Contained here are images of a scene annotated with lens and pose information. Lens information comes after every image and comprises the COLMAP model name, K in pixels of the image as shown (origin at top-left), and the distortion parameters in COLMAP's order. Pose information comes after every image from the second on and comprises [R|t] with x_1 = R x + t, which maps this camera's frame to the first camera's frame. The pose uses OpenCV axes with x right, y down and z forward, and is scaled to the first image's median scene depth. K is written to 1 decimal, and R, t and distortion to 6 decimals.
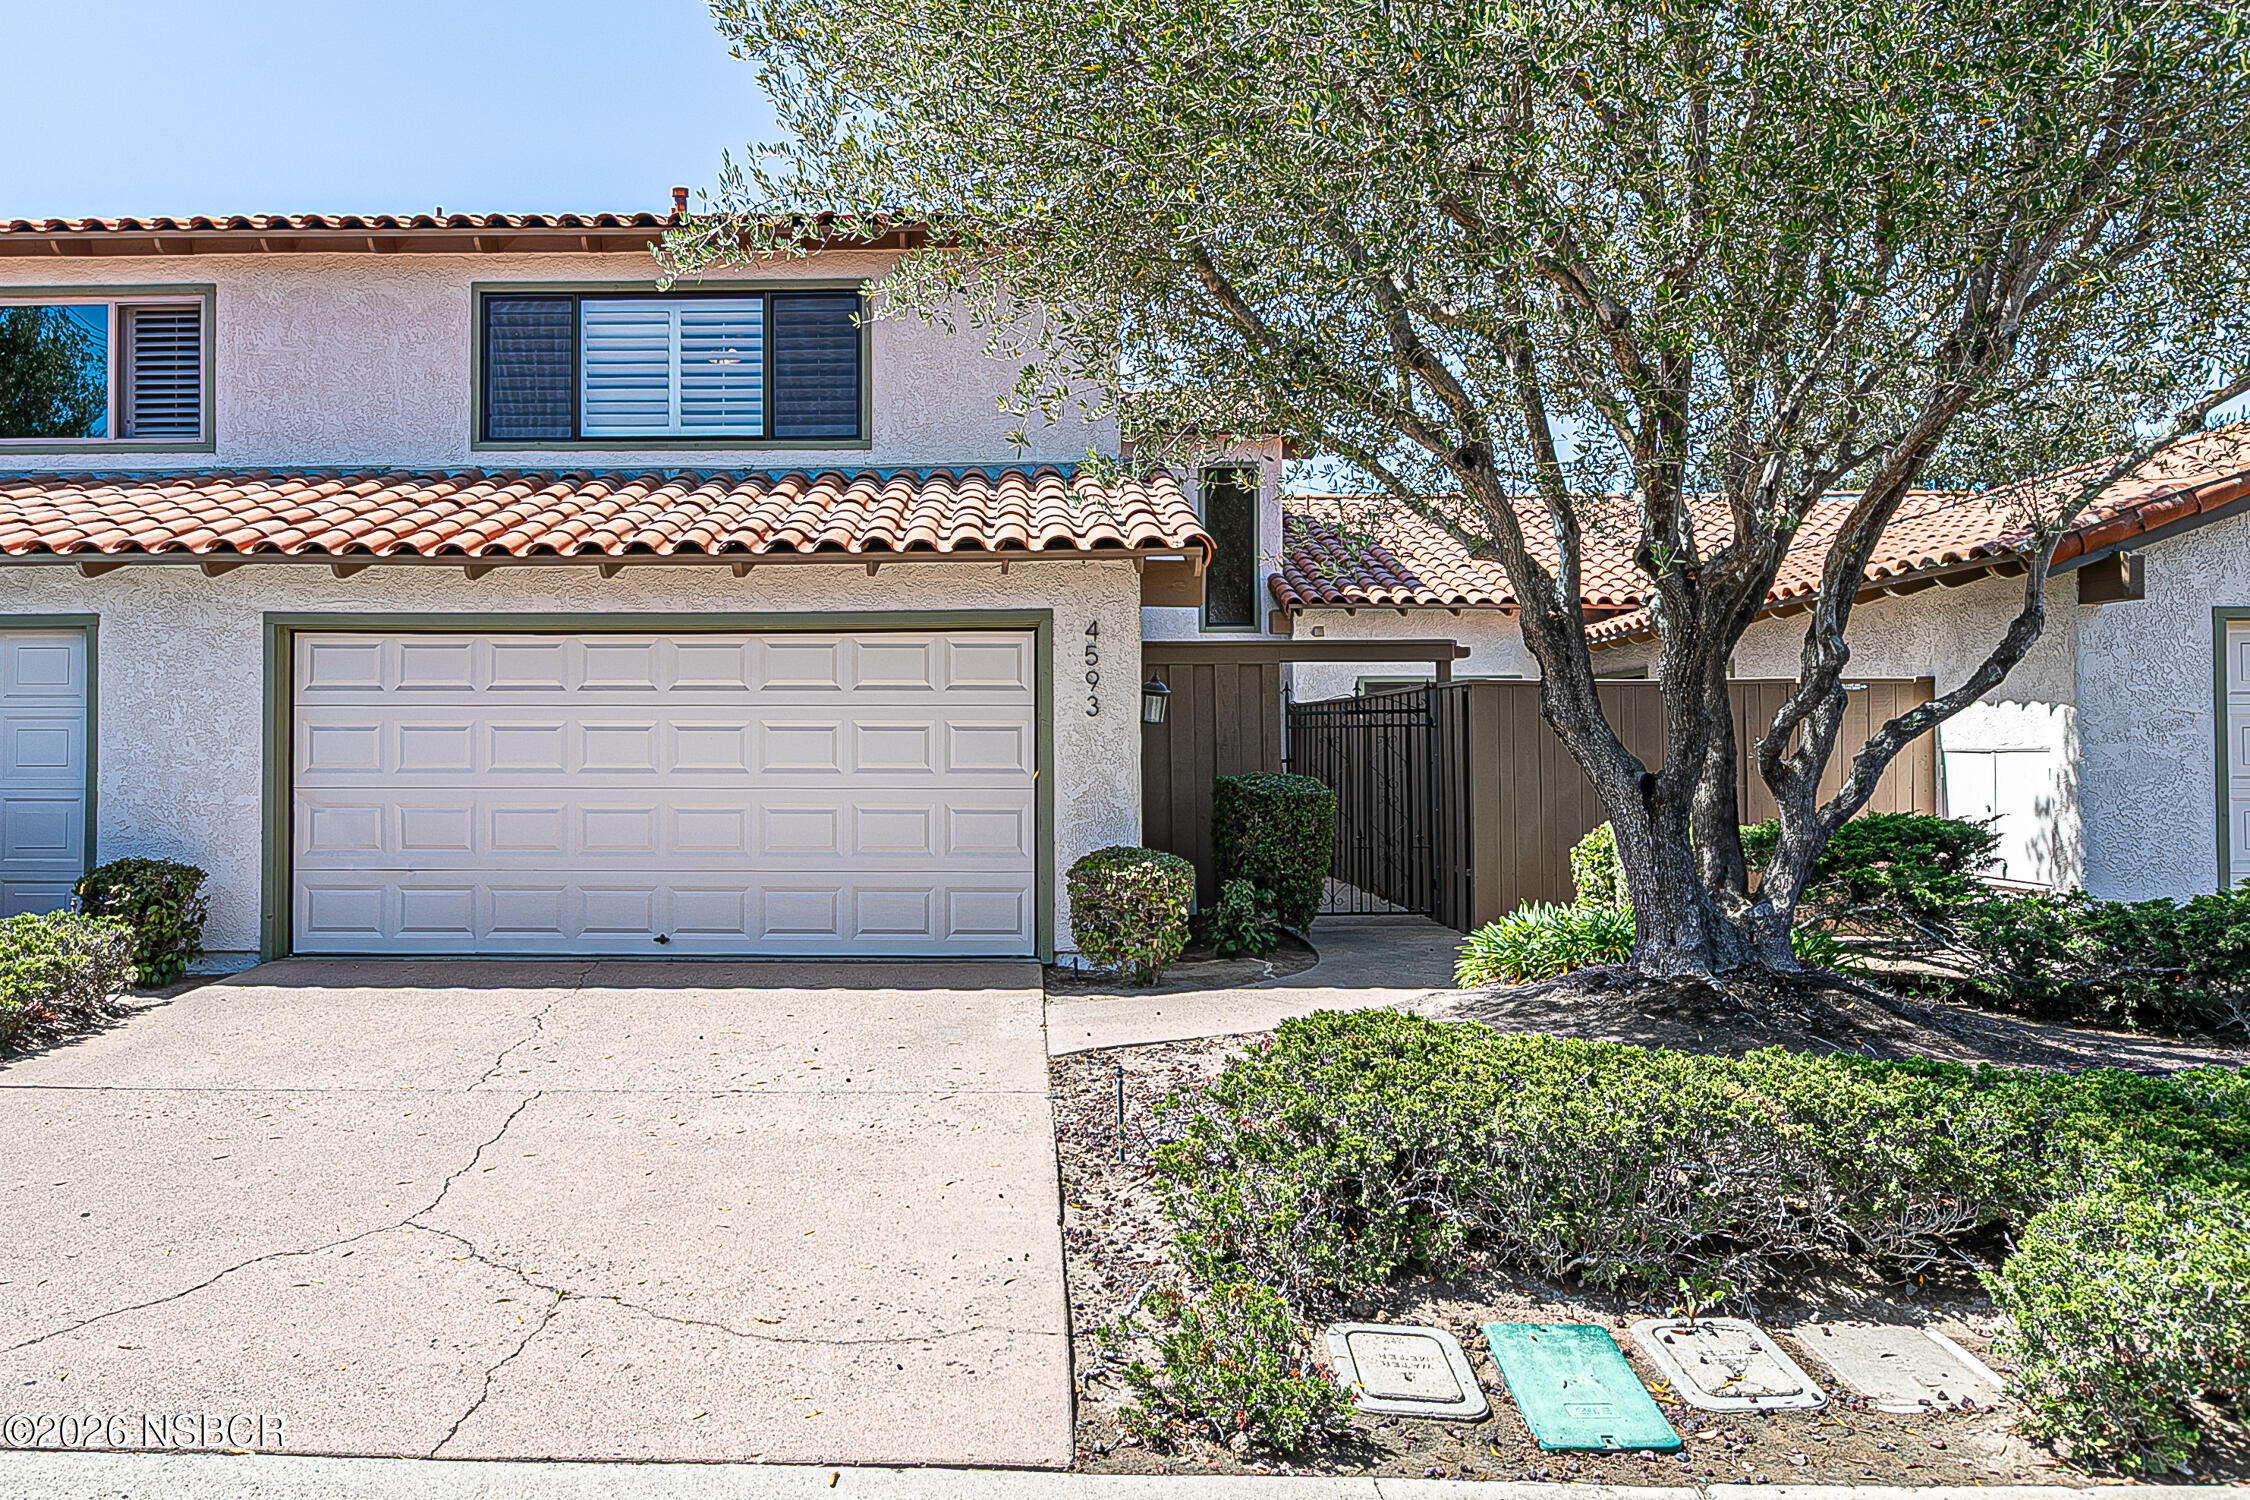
lens RADIAL K [[1486.4, 0, 1125.0], [0, 1486.4, 750.0], [0, 0, 1]] dist [0.003655, -0.002161]
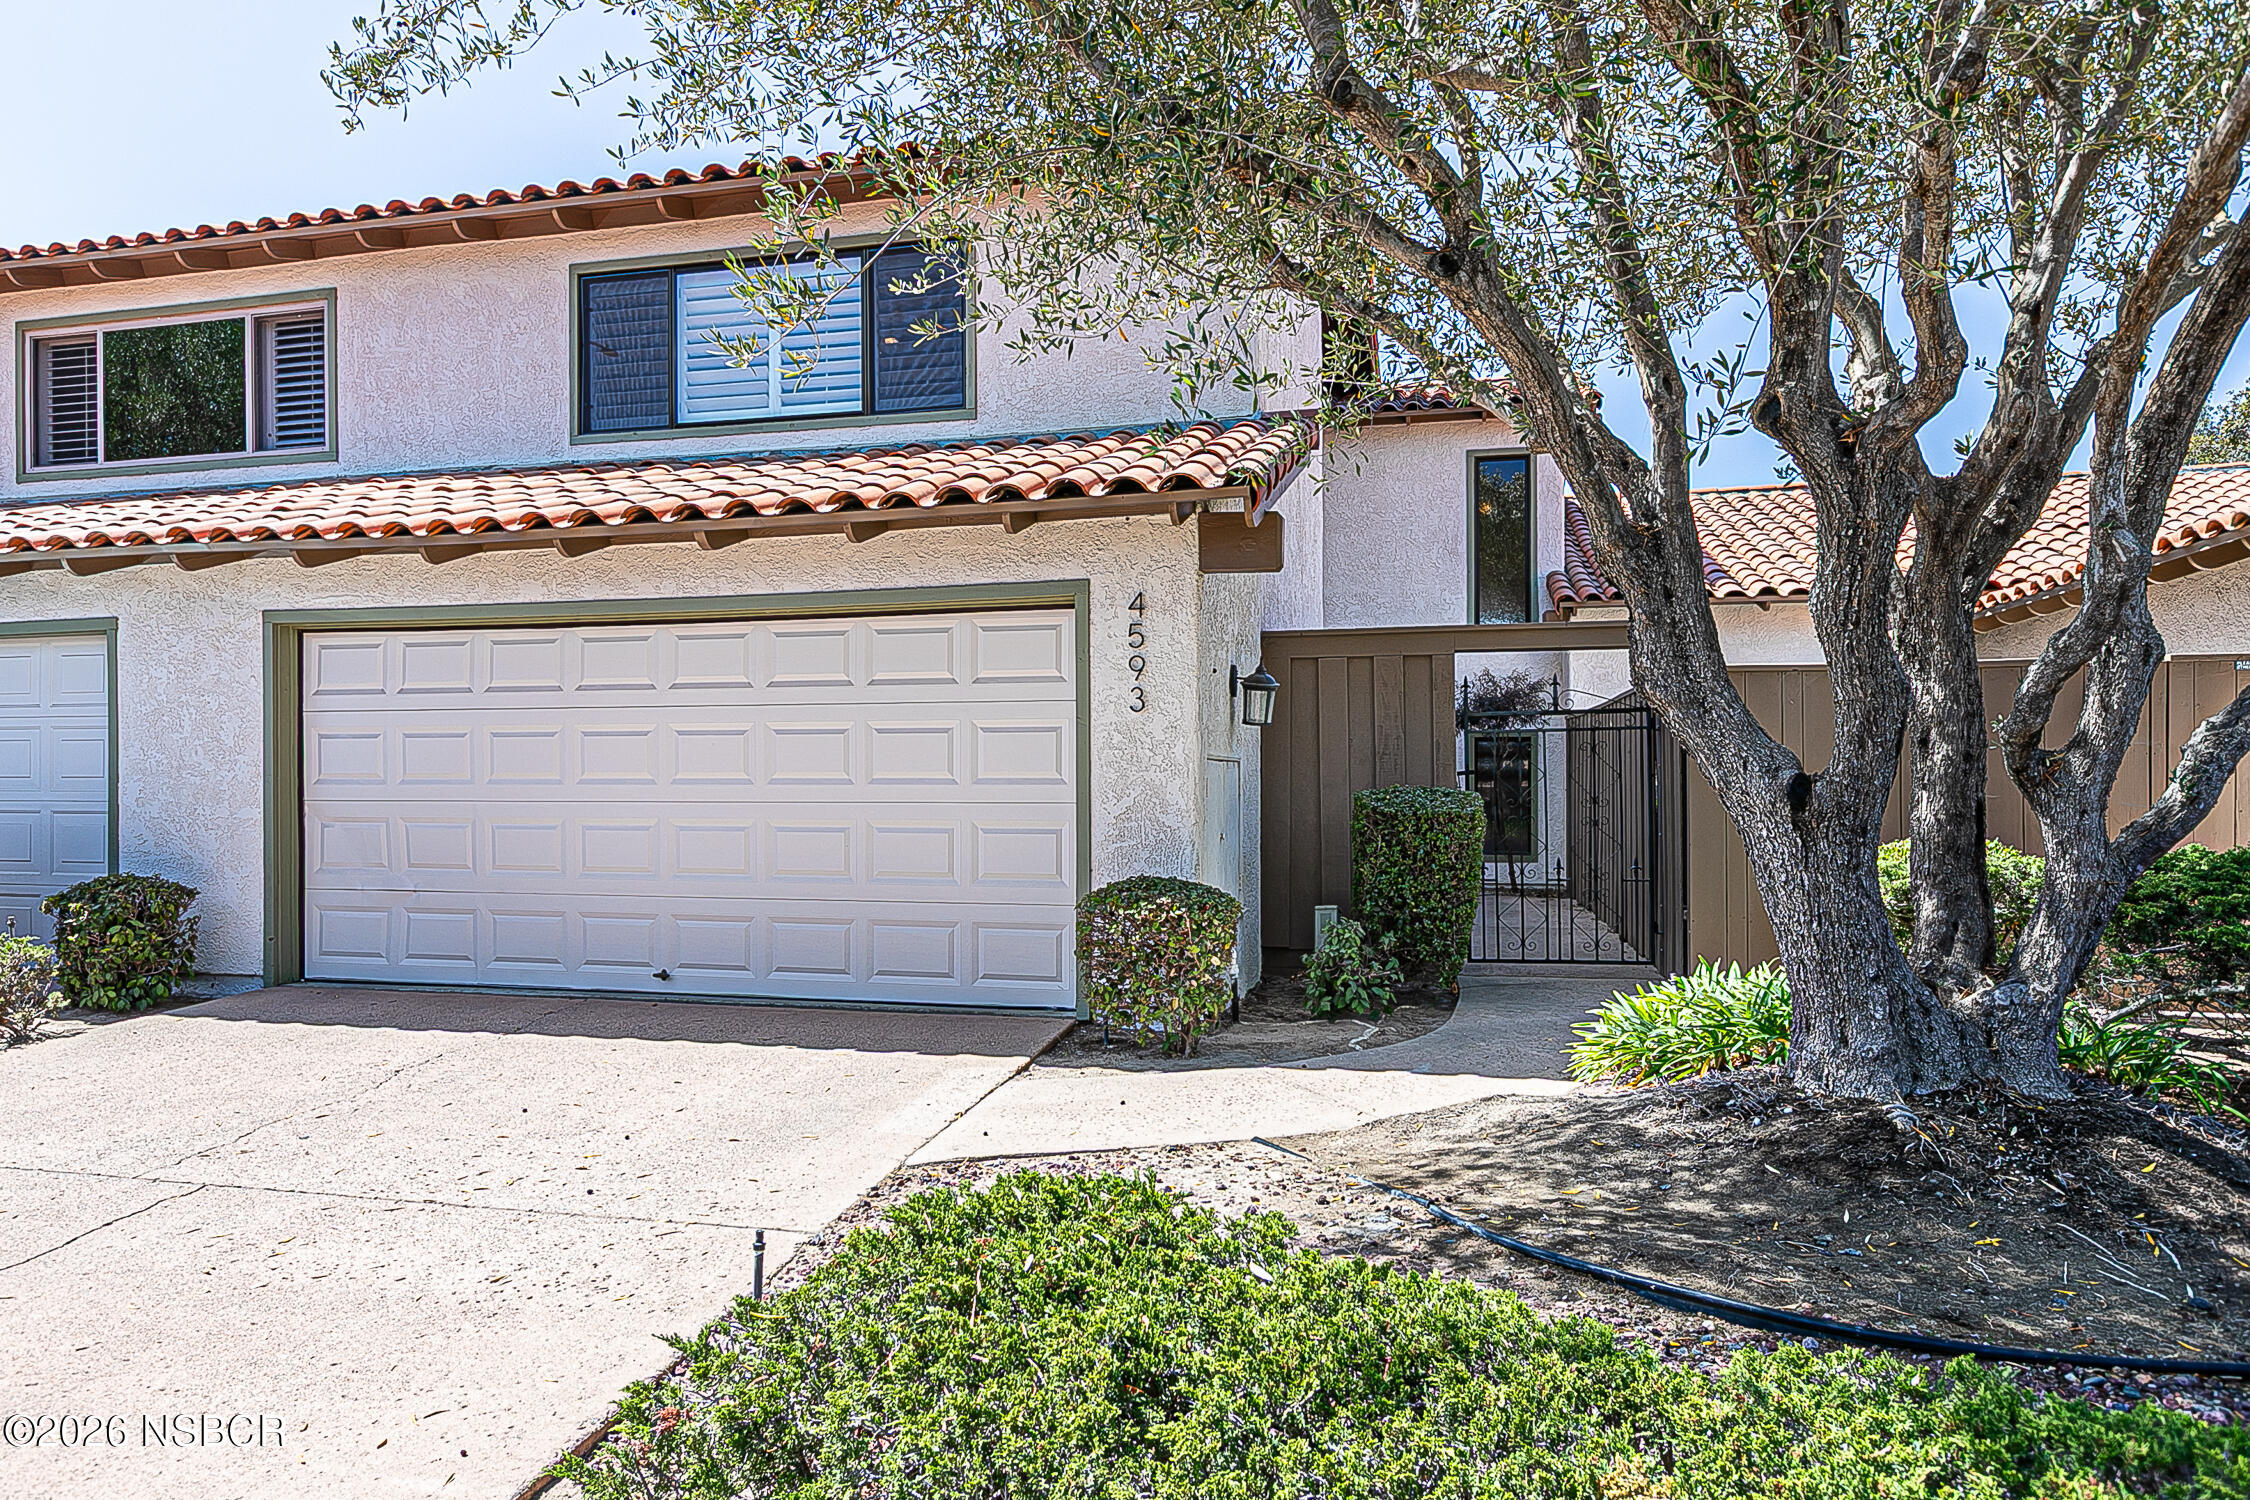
lens RADIAL K [[1466.0, 0, 1122.6], [0, 1466.0, 803.6], [0, 0, 1]] dist [0.001613, -0.003152]
pose [[0.973077, 0.002213, -0.230469, 0.148874], [0.002213, 0.999818, 0.018945, 0.011263], [0.230469, -0.018945, 0.972895, 0.229218]]
